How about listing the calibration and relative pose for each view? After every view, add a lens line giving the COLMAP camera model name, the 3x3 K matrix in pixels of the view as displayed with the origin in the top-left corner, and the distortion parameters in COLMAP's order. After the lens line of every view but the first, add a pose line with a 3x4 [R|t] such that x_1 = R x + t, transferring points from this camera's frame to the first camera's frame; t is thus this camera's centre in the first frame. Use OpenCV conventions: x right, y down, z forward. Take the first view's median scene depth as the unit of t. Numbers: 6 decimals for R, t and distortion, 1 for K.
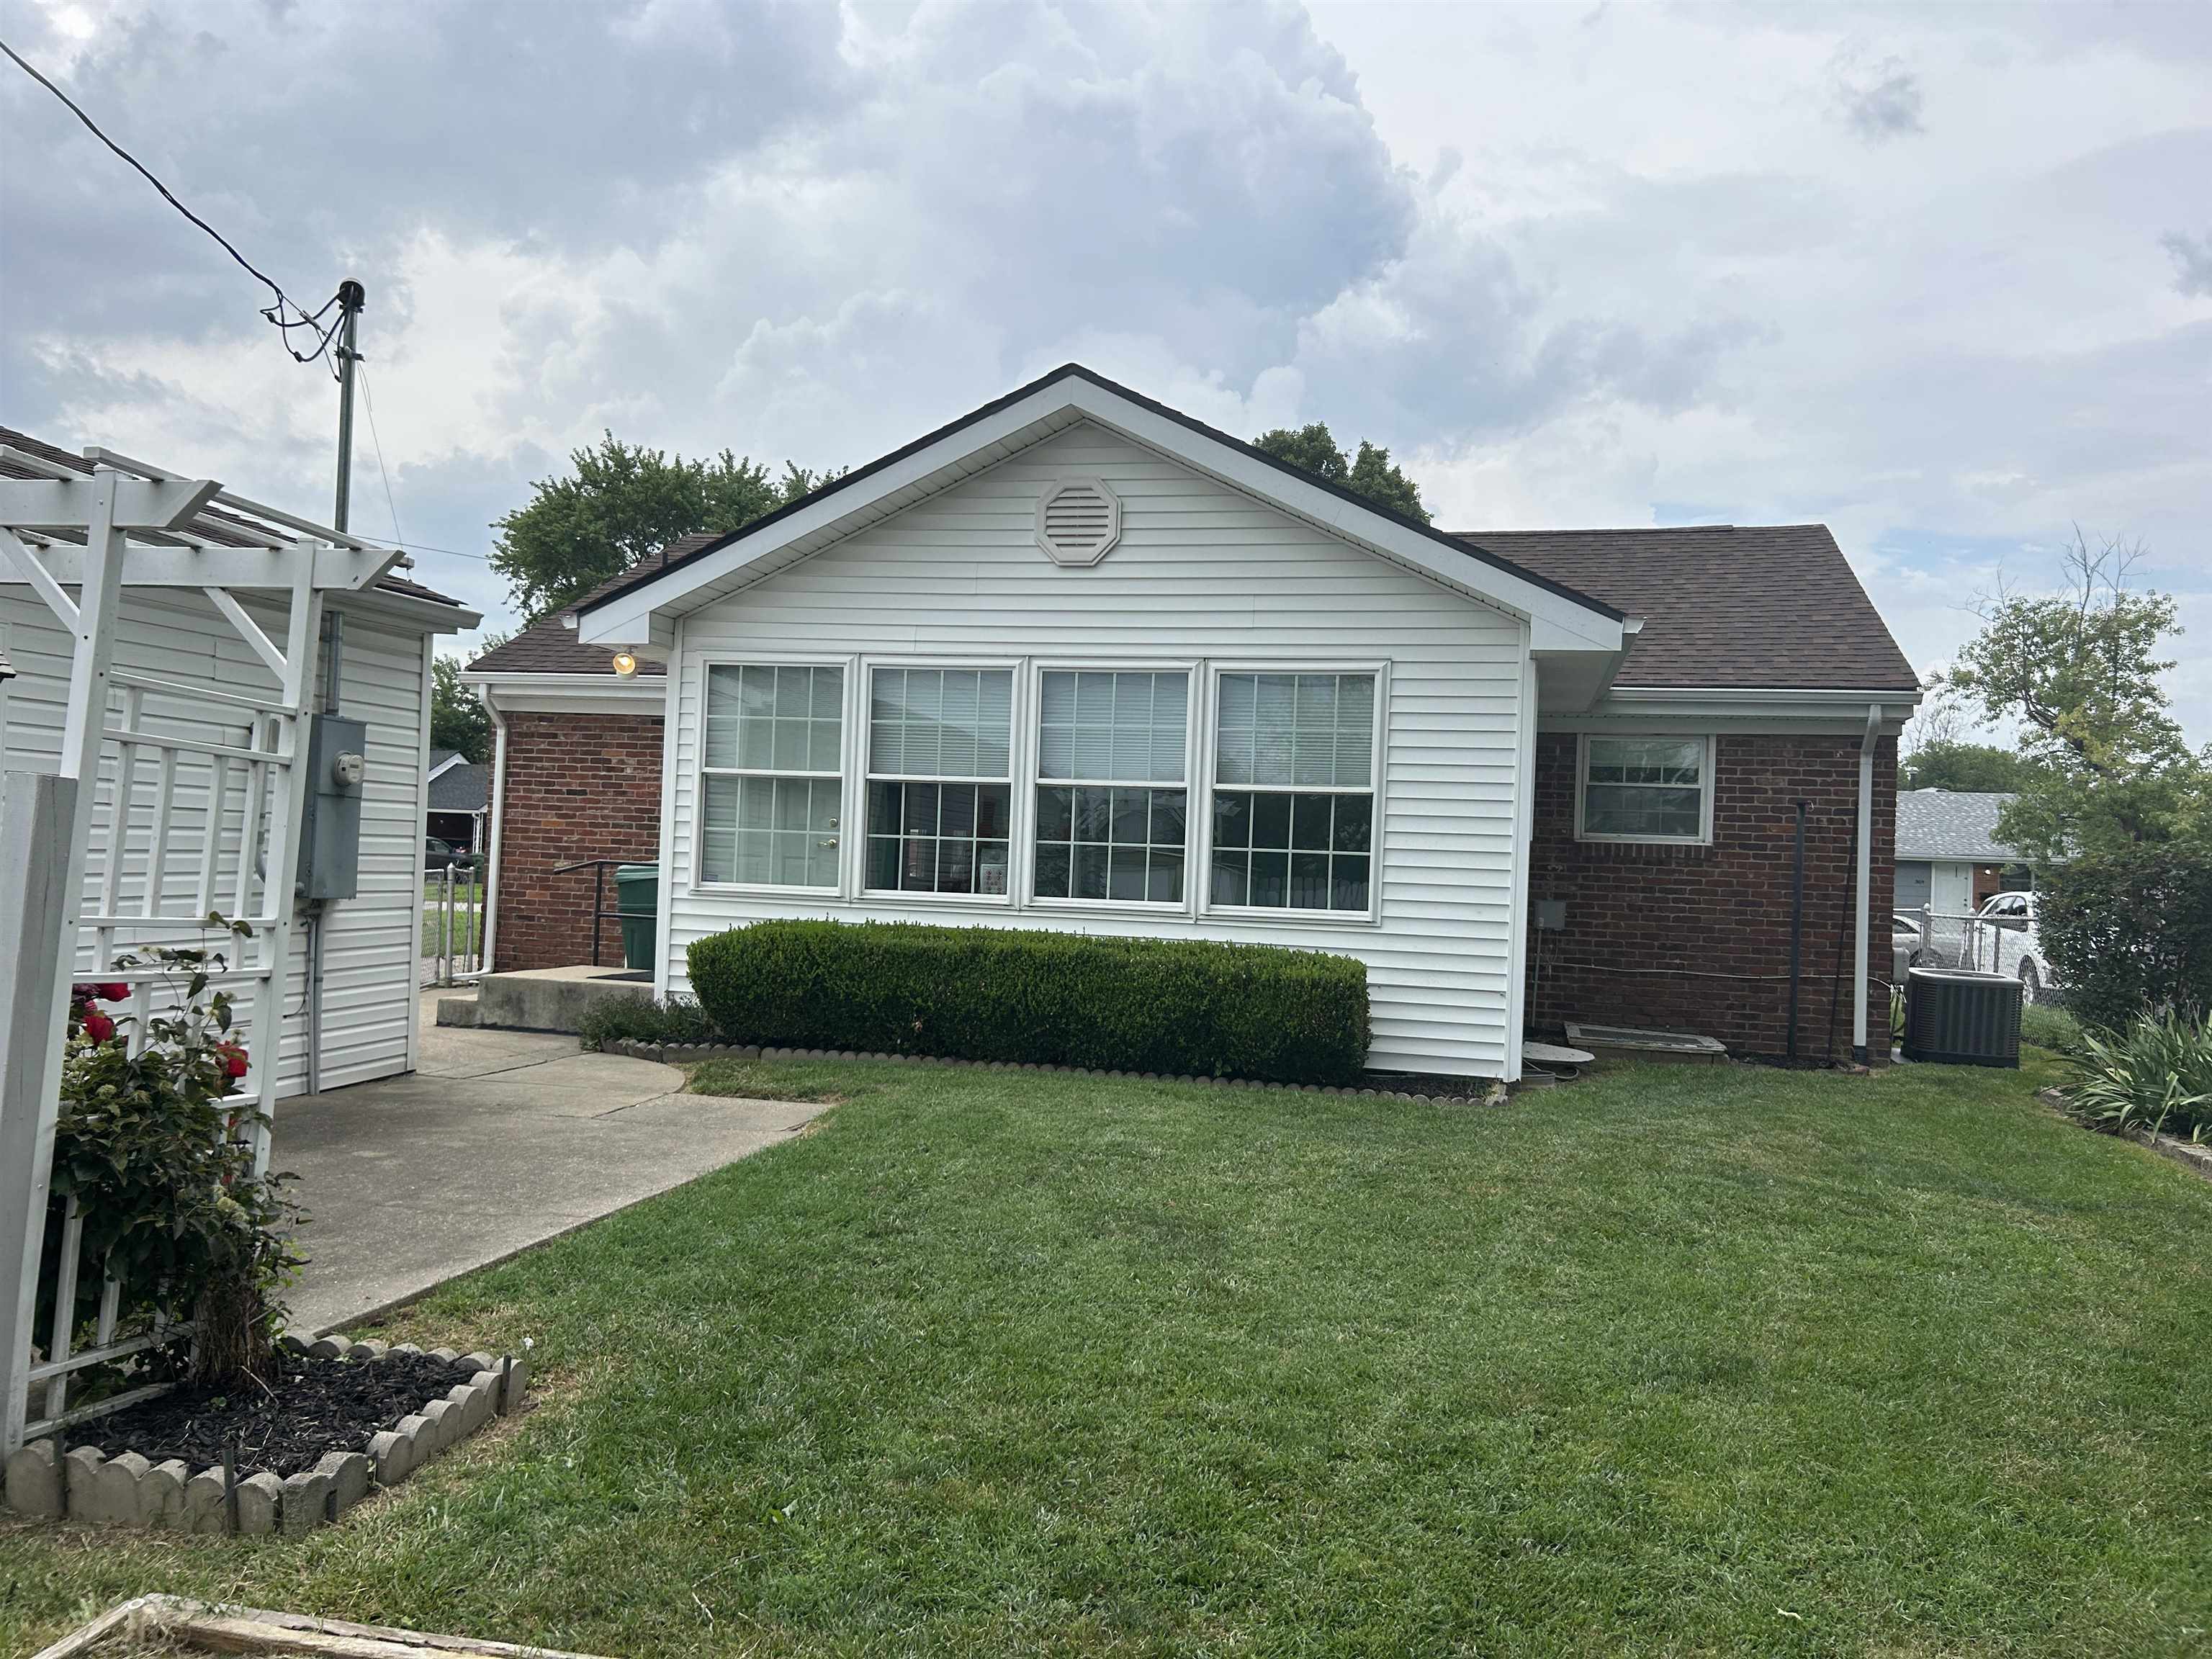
lens RADIAL K [[1668.4, 0, 1114.0], [0, 1668.4, 835.8], [0, 0, 1]] dist [0.043204, -0.040135]
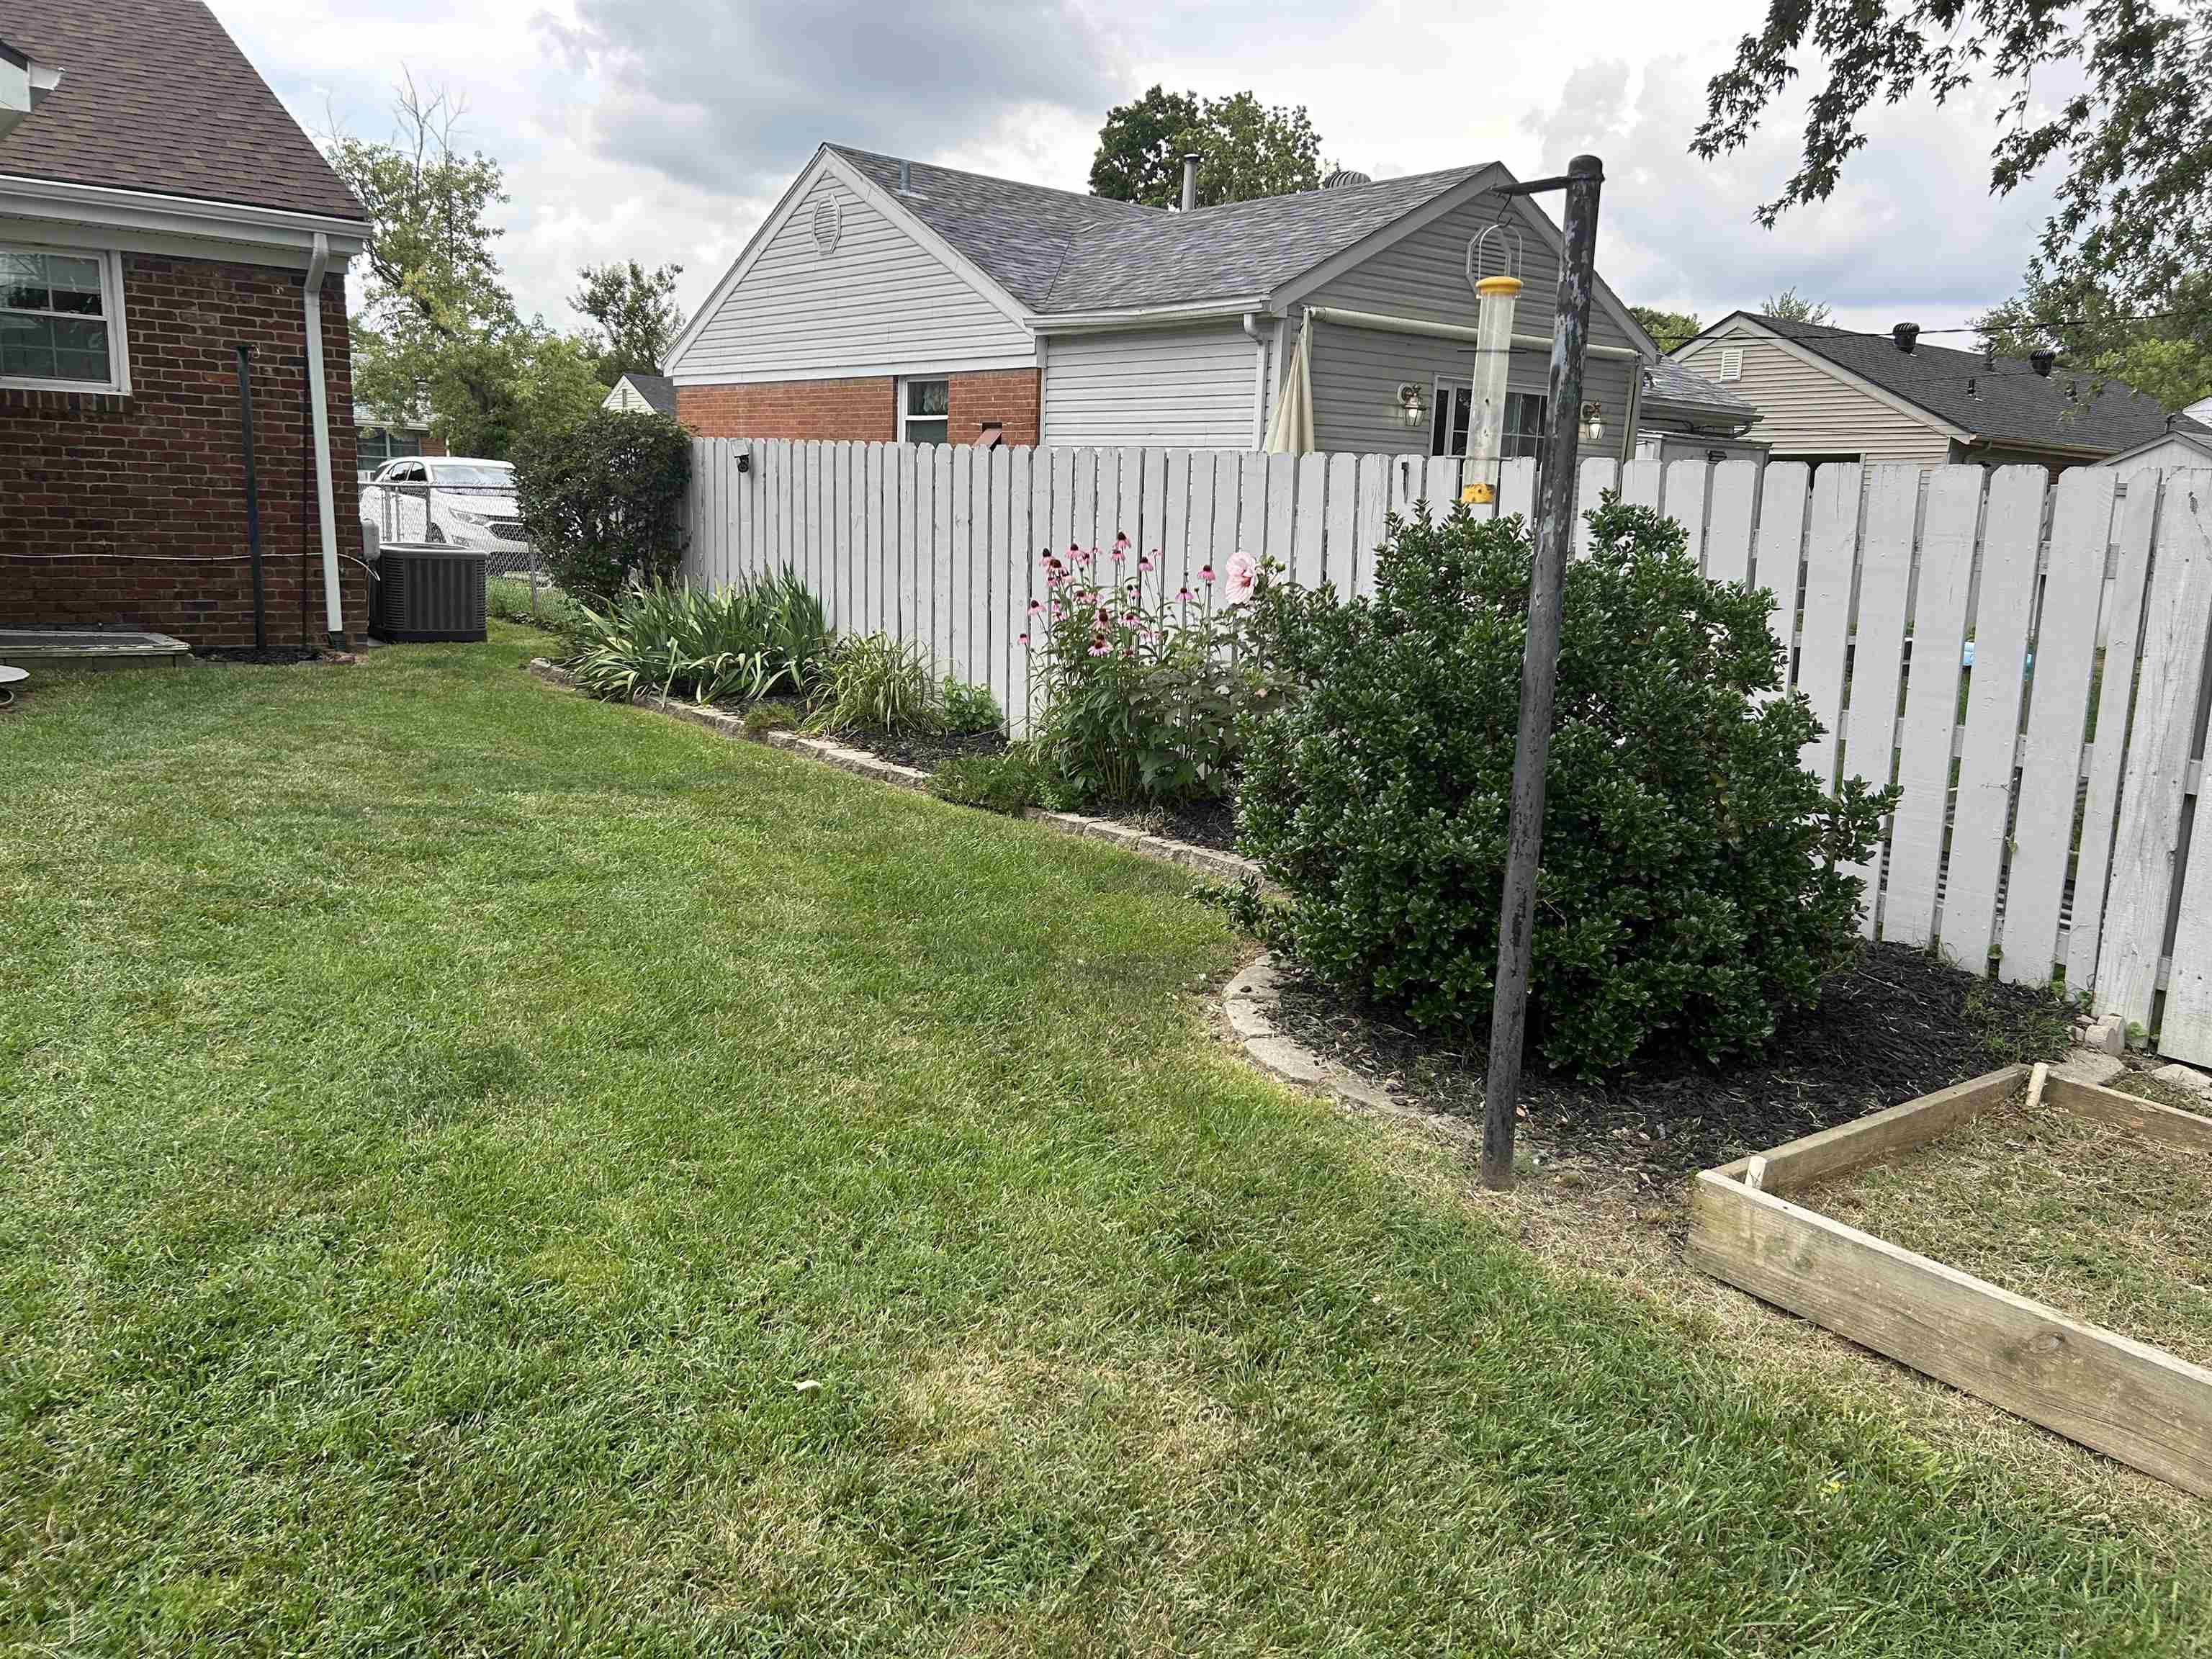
lens RADIAL K [[1668.4, 0, 1103.8], [0, 1668.4, 830.5], [0, 0, 1]] dist [0.043204, -0.040135]
pose [[0.609404, -0.166929, 0.775088, -0.023449], [-0.032167, 0.971575, 0.234537, 0.003784], [-0.792207, -0.167860, 0.586712, 0.124518]]
